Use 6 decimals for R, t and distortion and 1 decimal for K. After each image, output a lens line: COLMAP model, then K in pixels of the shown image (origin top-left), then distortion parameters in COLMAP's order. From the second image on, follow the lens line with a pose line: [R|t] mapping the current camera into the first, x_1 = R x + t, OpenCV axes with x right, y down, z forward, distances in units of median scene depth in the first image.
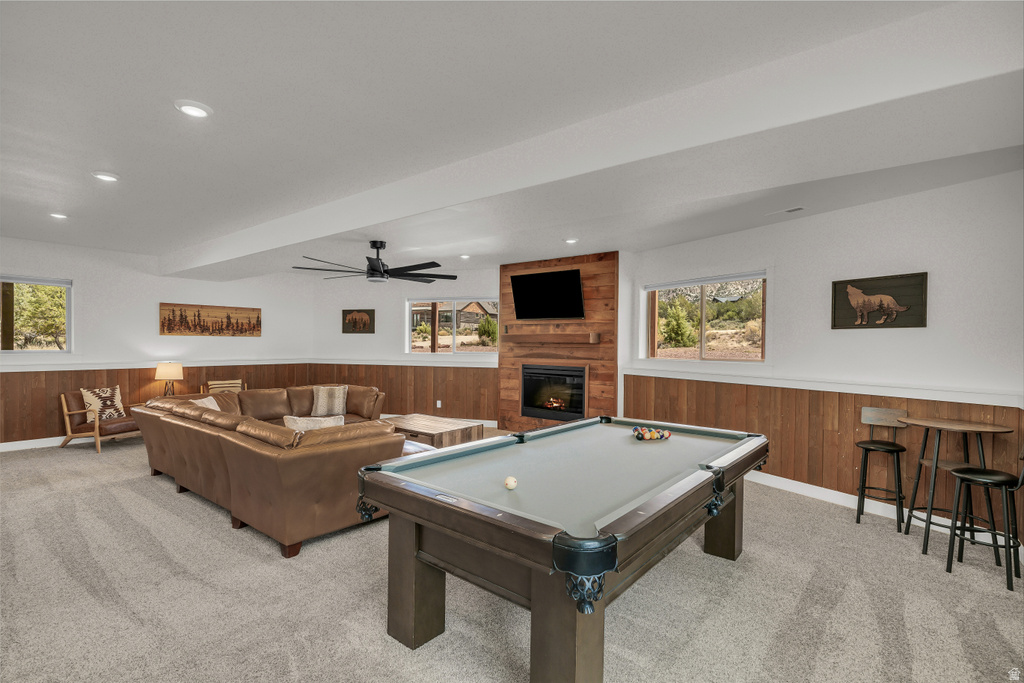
lens RADIAL K [[482.7, 0, 509.8], [0, 482.7, 354.9], [0, 0, 1]] dist [0.028001, -0.000104]
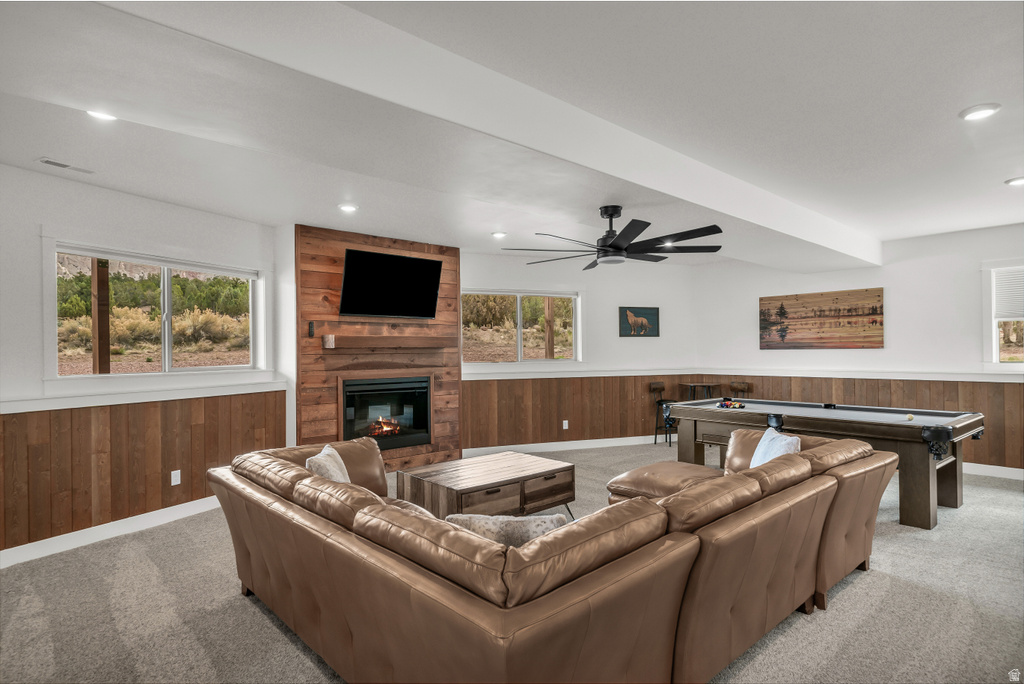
lens RADIAL K [[537.2, 0, 505.3], [0, 537.2, 350.9], [0, 0, 1]] dist [-0.000184, 0.000048]
pose [[0.191573, -0.016826, 0.981334, -0.756131], [0.030798, 0.999464, 0.011124, -0.025881], [-0.980995, 0.028092, 0.191988, 0.703366]]
